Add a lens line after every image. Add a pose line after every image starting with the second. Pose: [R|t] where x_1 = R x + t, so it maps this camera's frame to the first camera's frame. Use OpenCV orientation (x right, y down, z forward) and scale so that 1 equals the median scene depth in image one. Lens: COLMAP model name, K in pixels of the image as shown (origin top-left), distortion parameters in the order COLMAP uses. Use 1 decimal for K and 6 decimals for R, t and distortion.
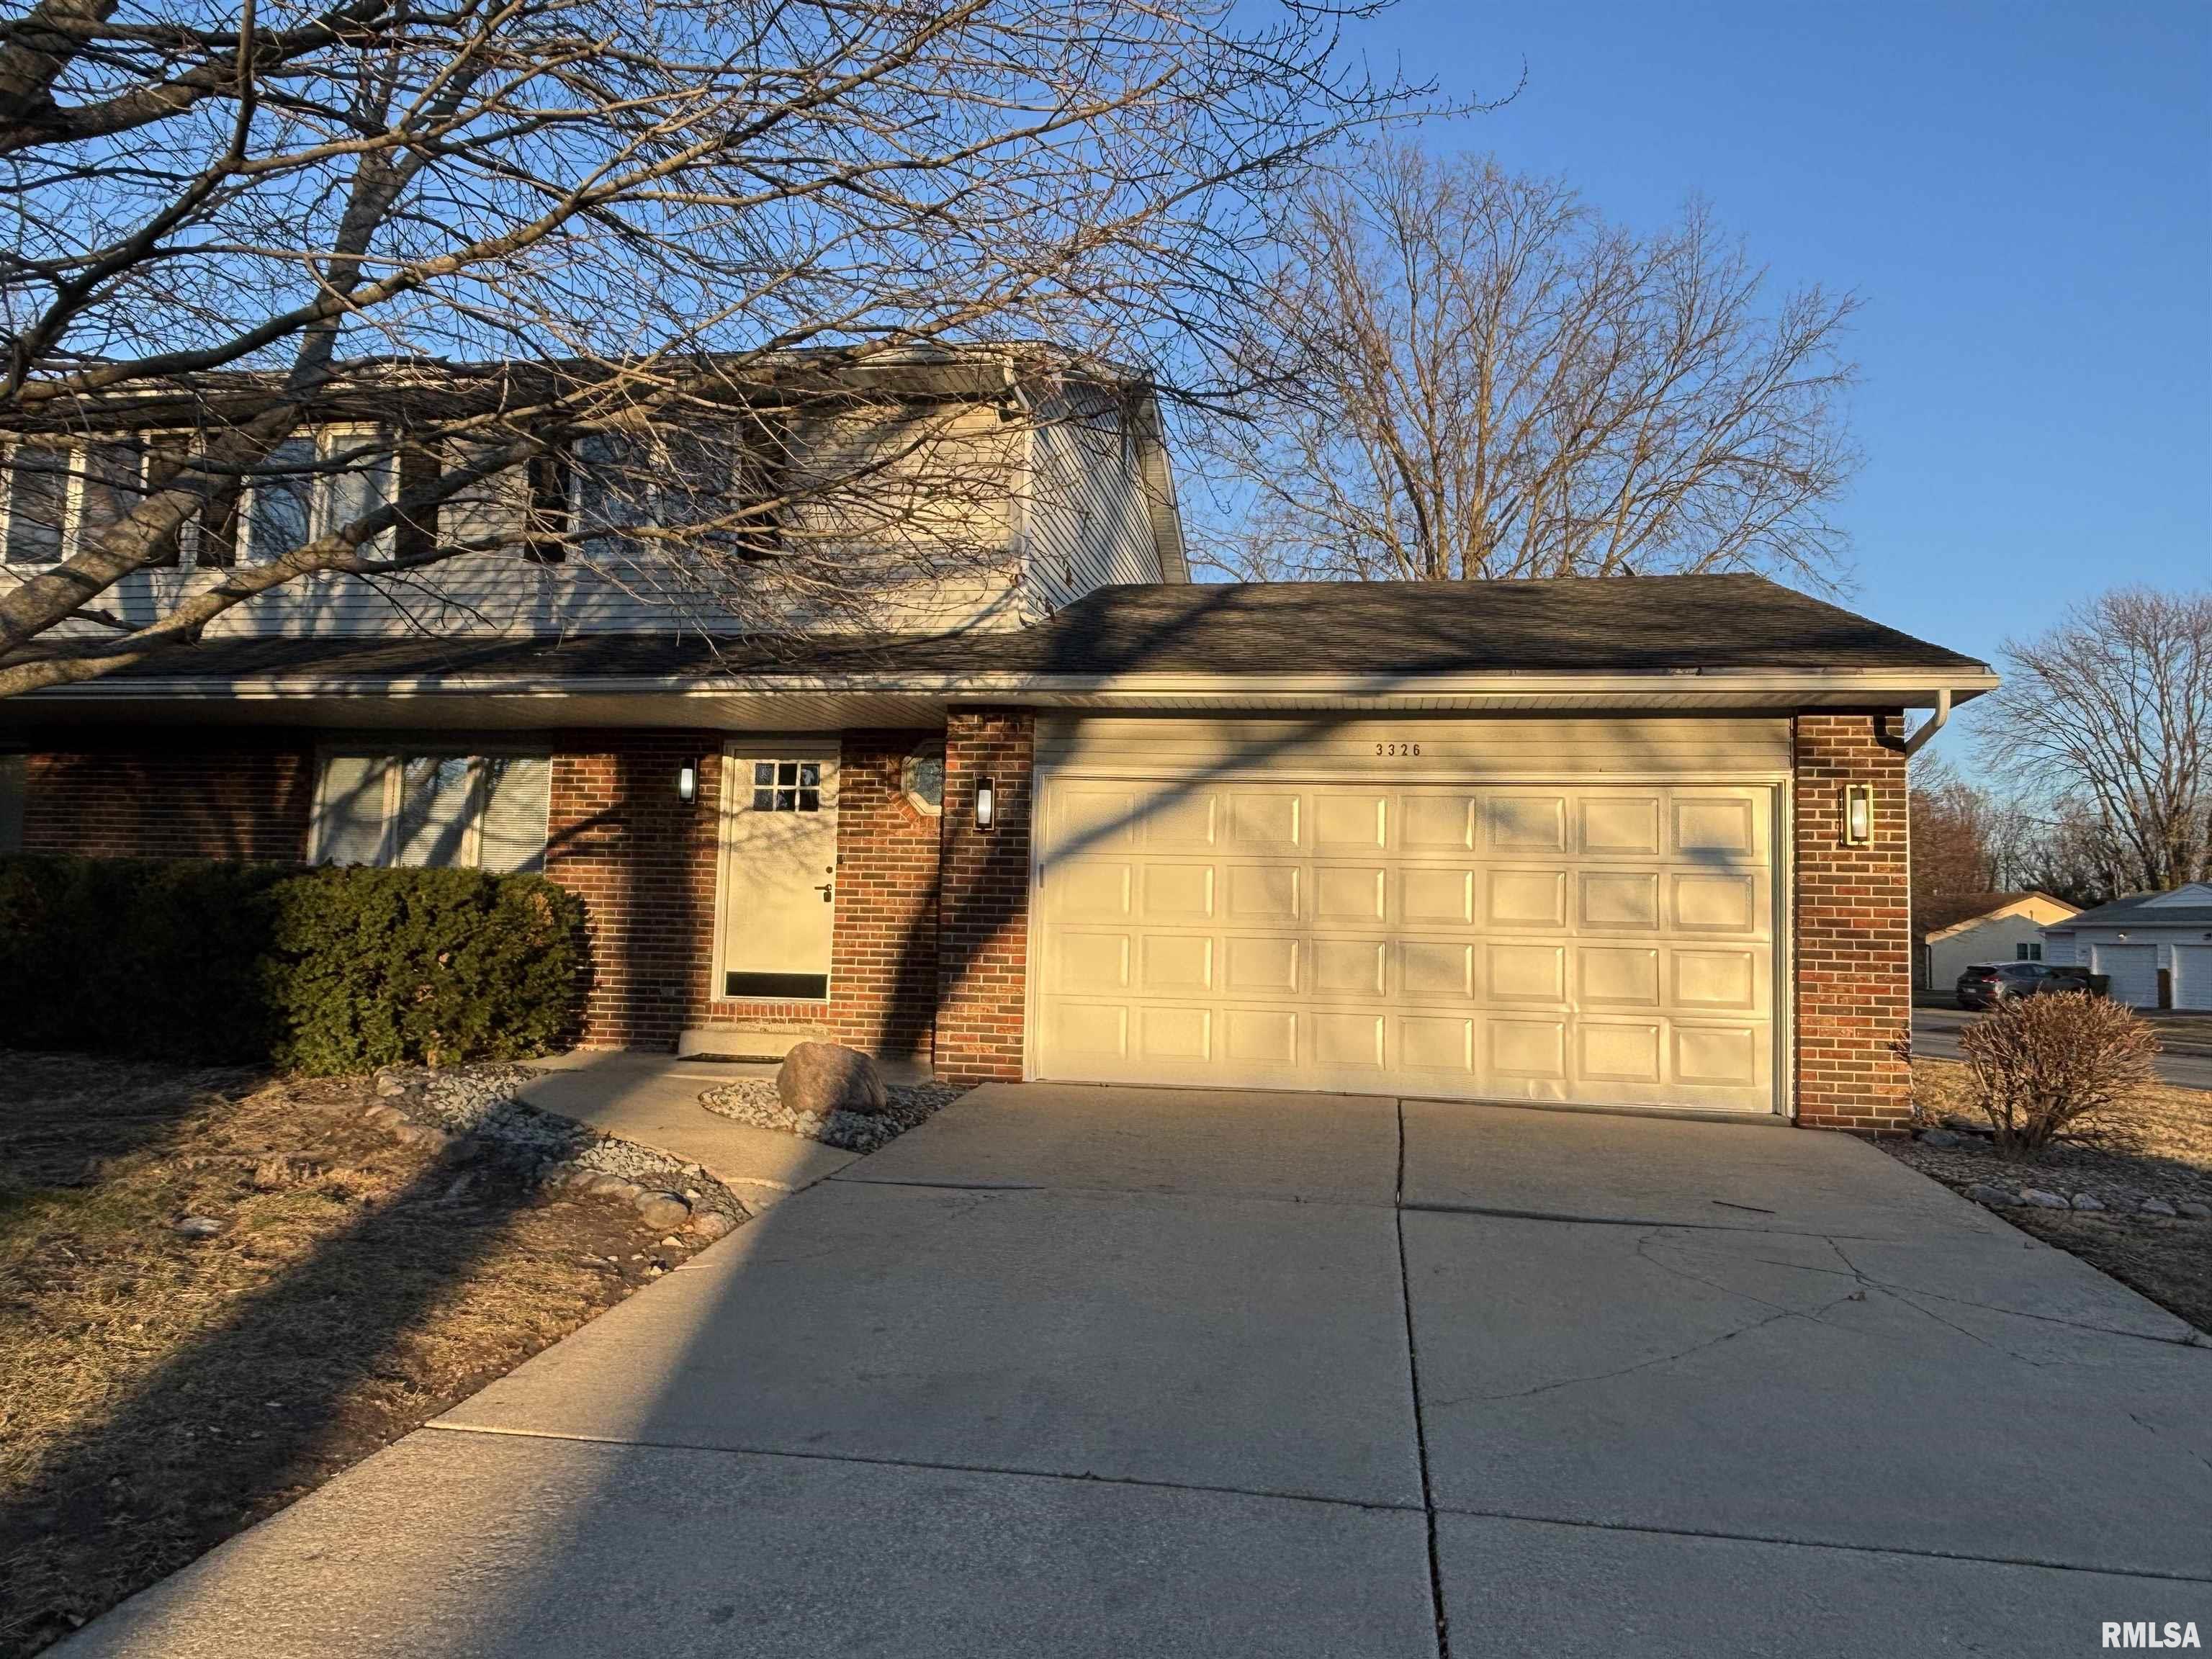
lens RADIAL K [[1544.0, 0, 1110.3], [0, 1544.0, 803.7], [0, 0, 1]] dist [0.003465, 0.000292]
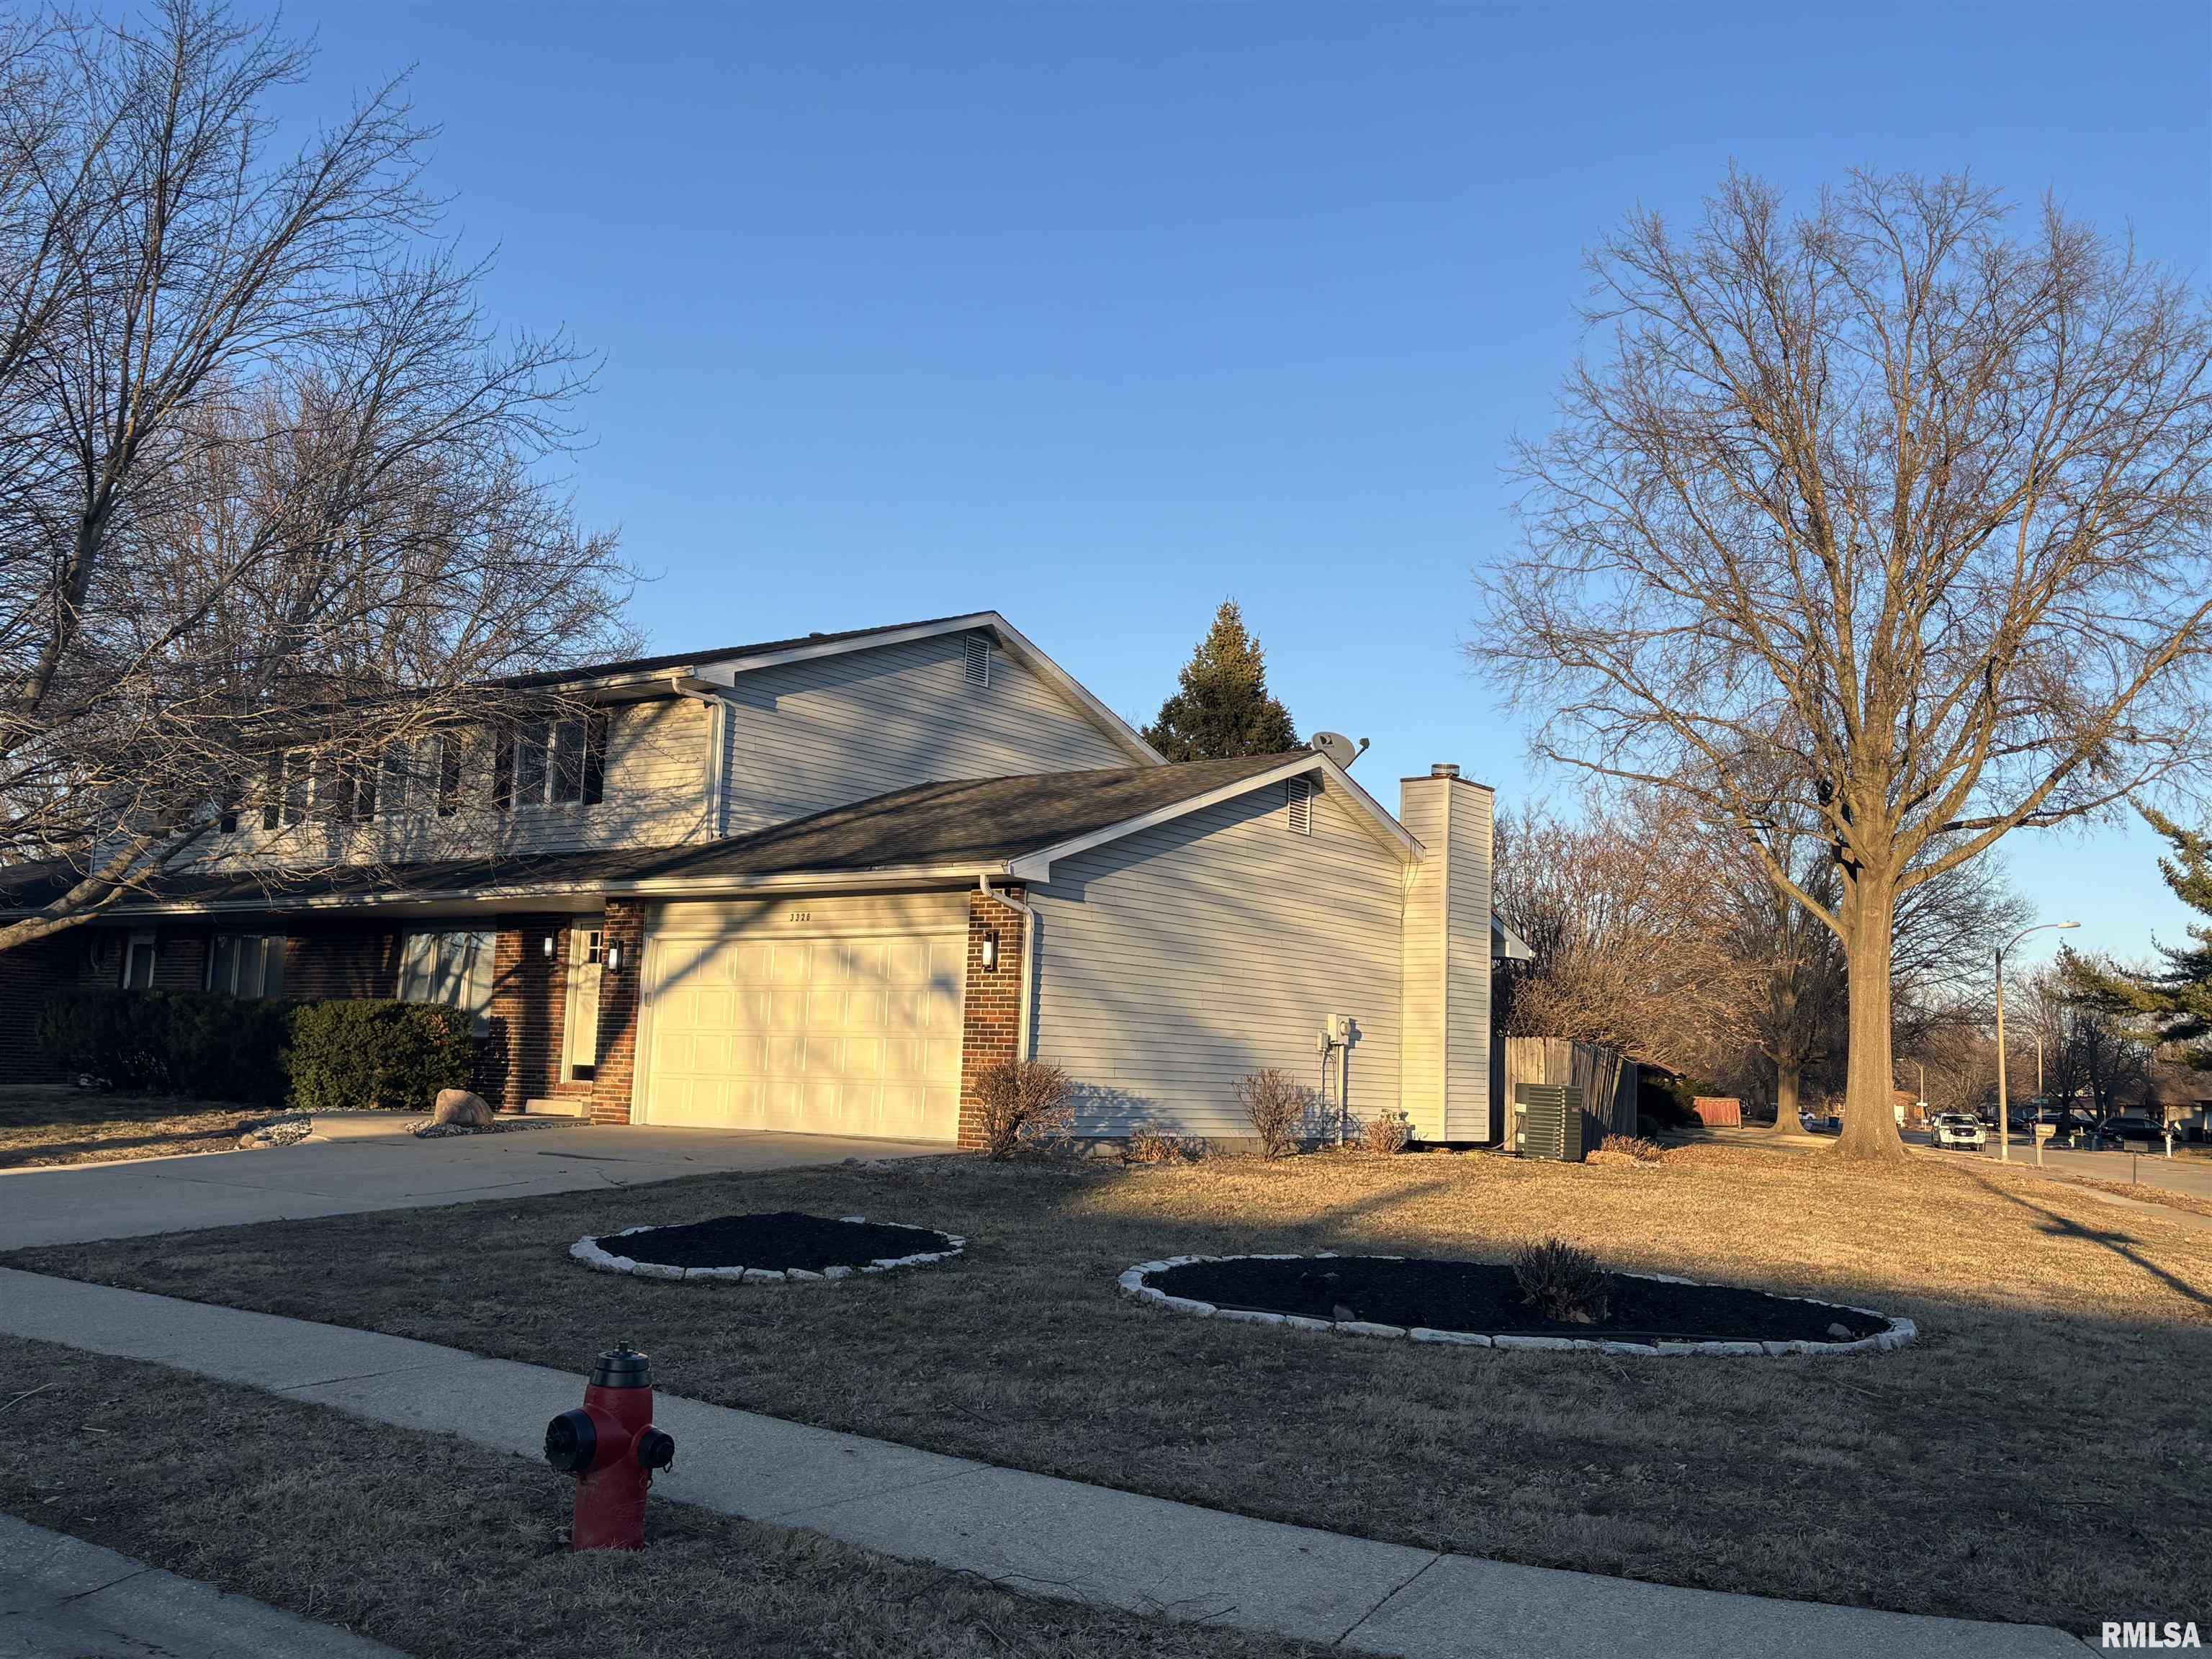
lens RADIAL K [[2064.8, 0, 1106.0], [0, 2064.8, 829.5], [0, 0, 1]] dist [0.004844, 0.000682]
pose [[0.894011, -0.054512, -0.444716, 1.247265], [0.031747, 0.997783, -0.058484, 0.009355], [0.446919, 0.038167, 0.893760, -0.692609]]
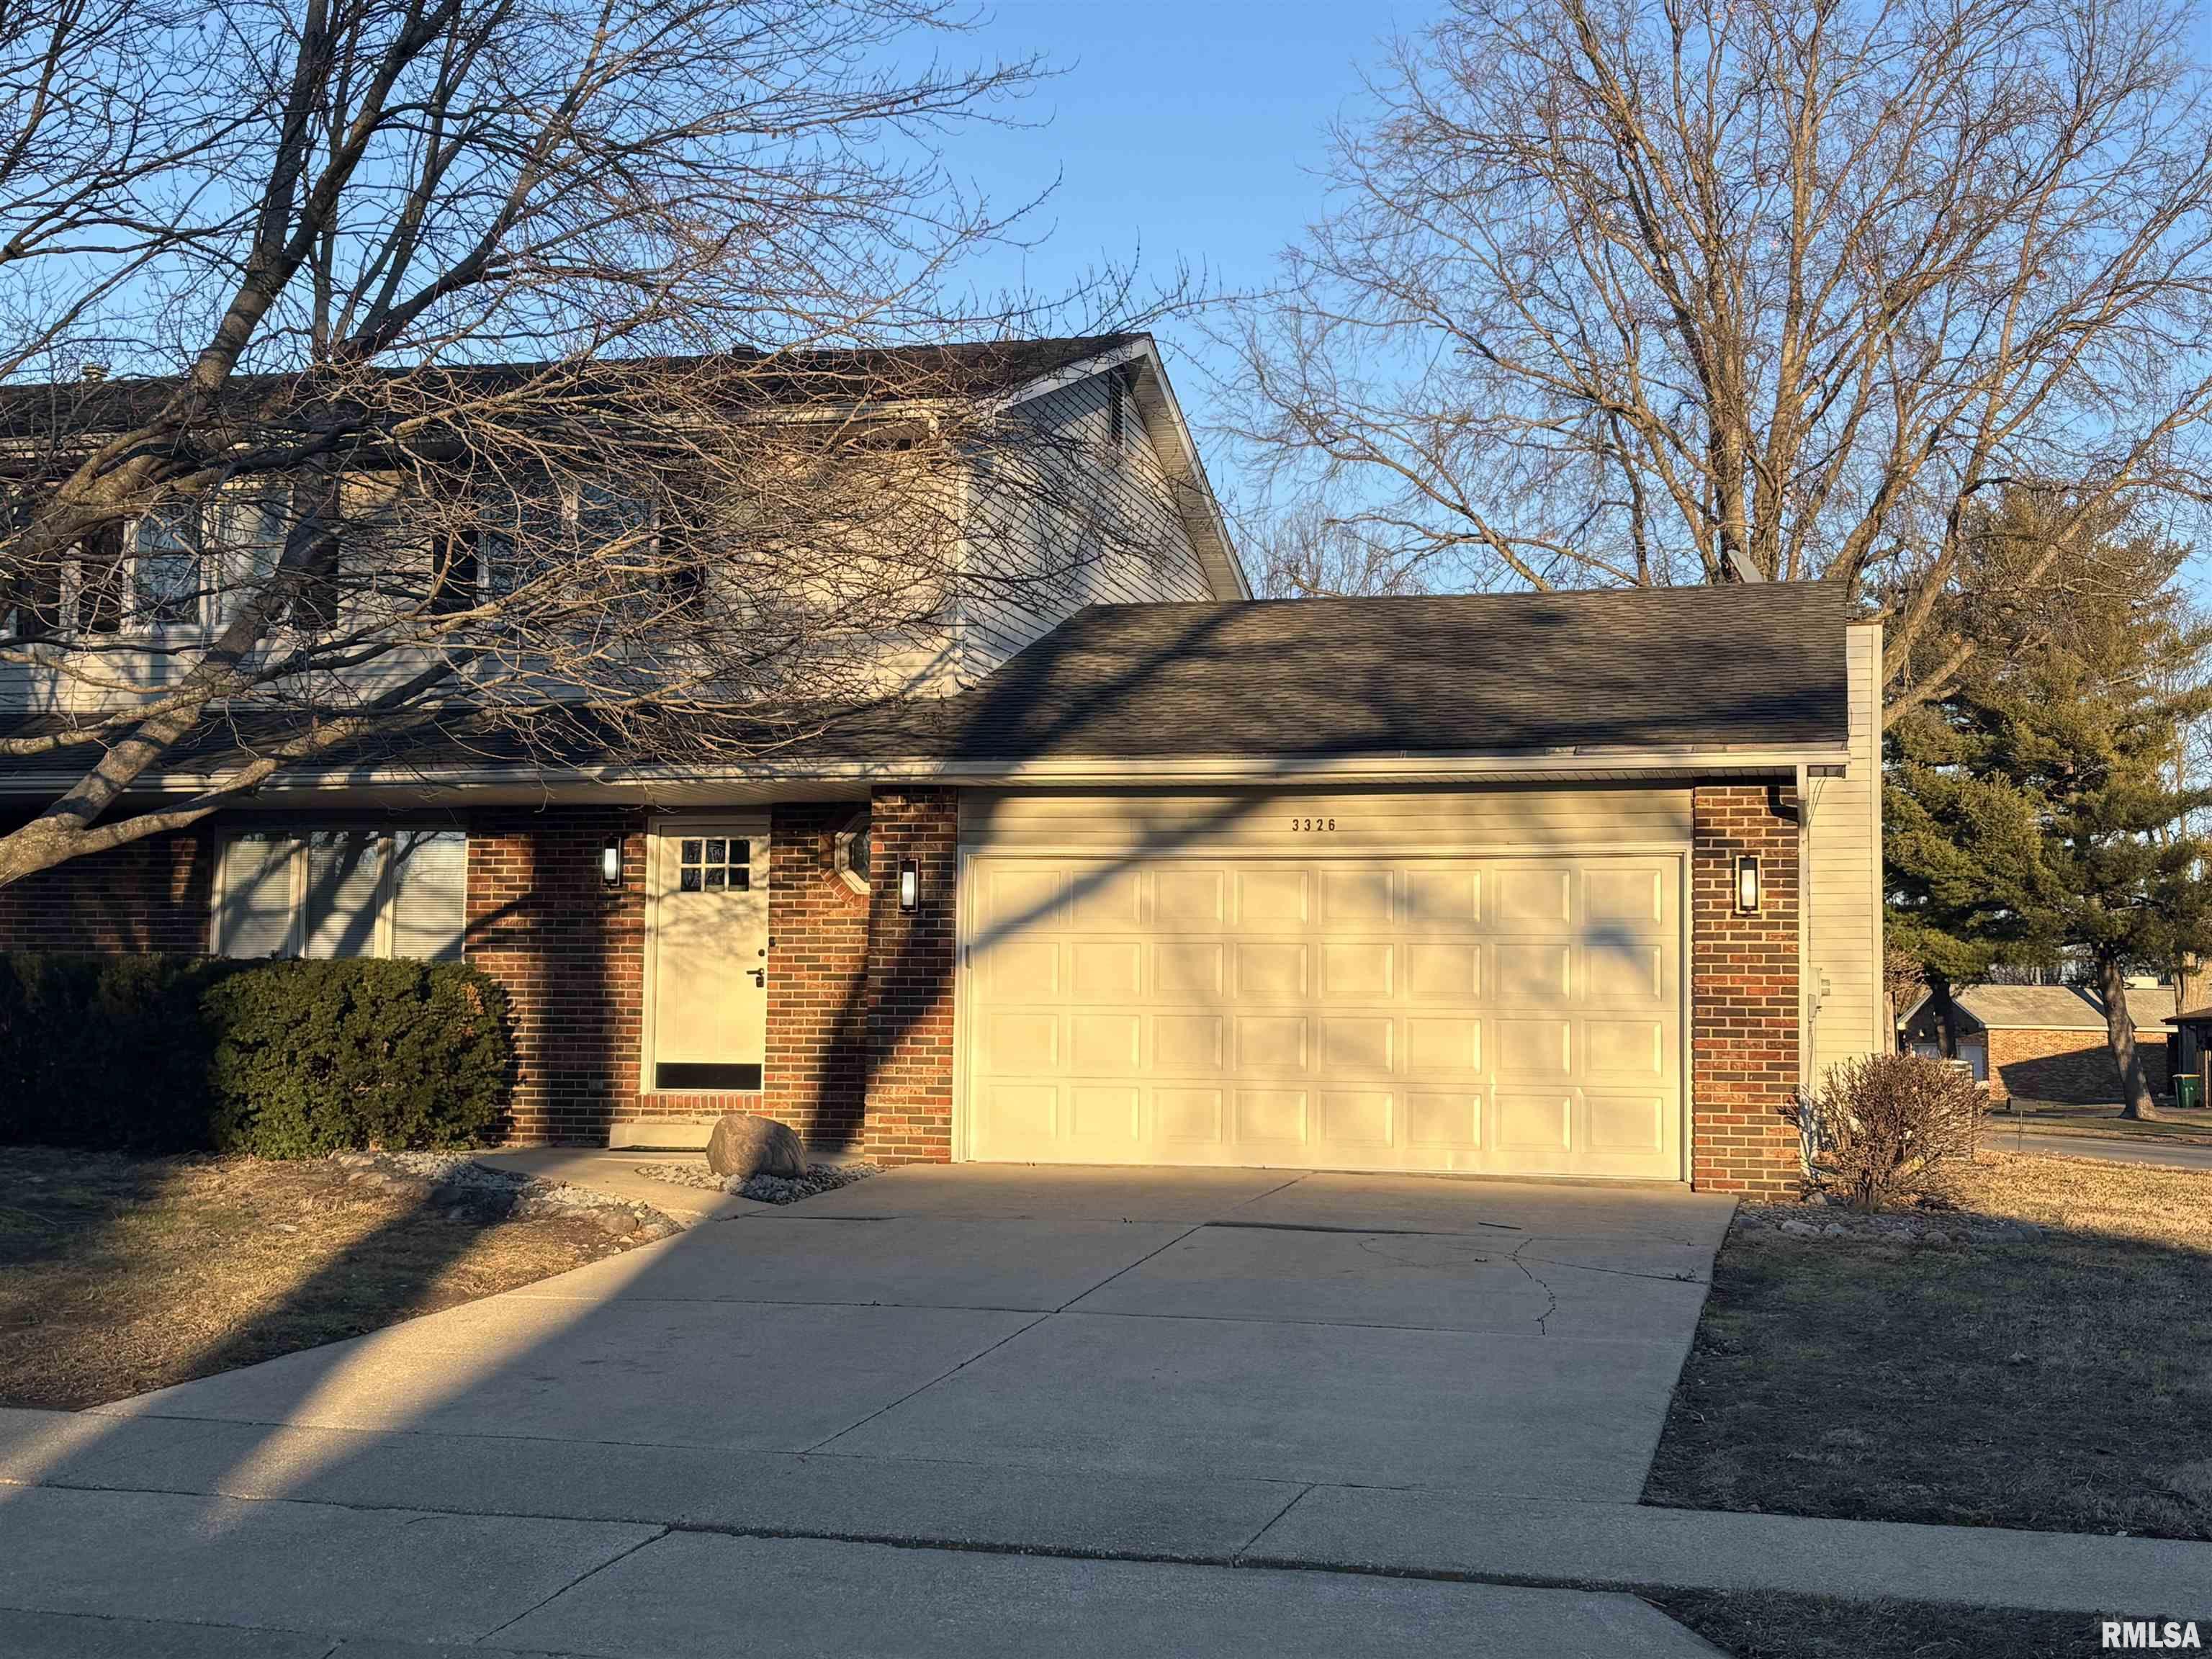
lens RADIAL K [[2864.6, 0, 1106.0], [0, 2864.6, 829.5], [0, 0, 1]] dist [0.060706, 0.013240]
pose [[0.996502, -0.020380, -0.081043, 0.176420], [0.020972, 0.999759, 0.006466, -0.040686], [0.080892, -0.008143, 0.996690, -0.749801]]
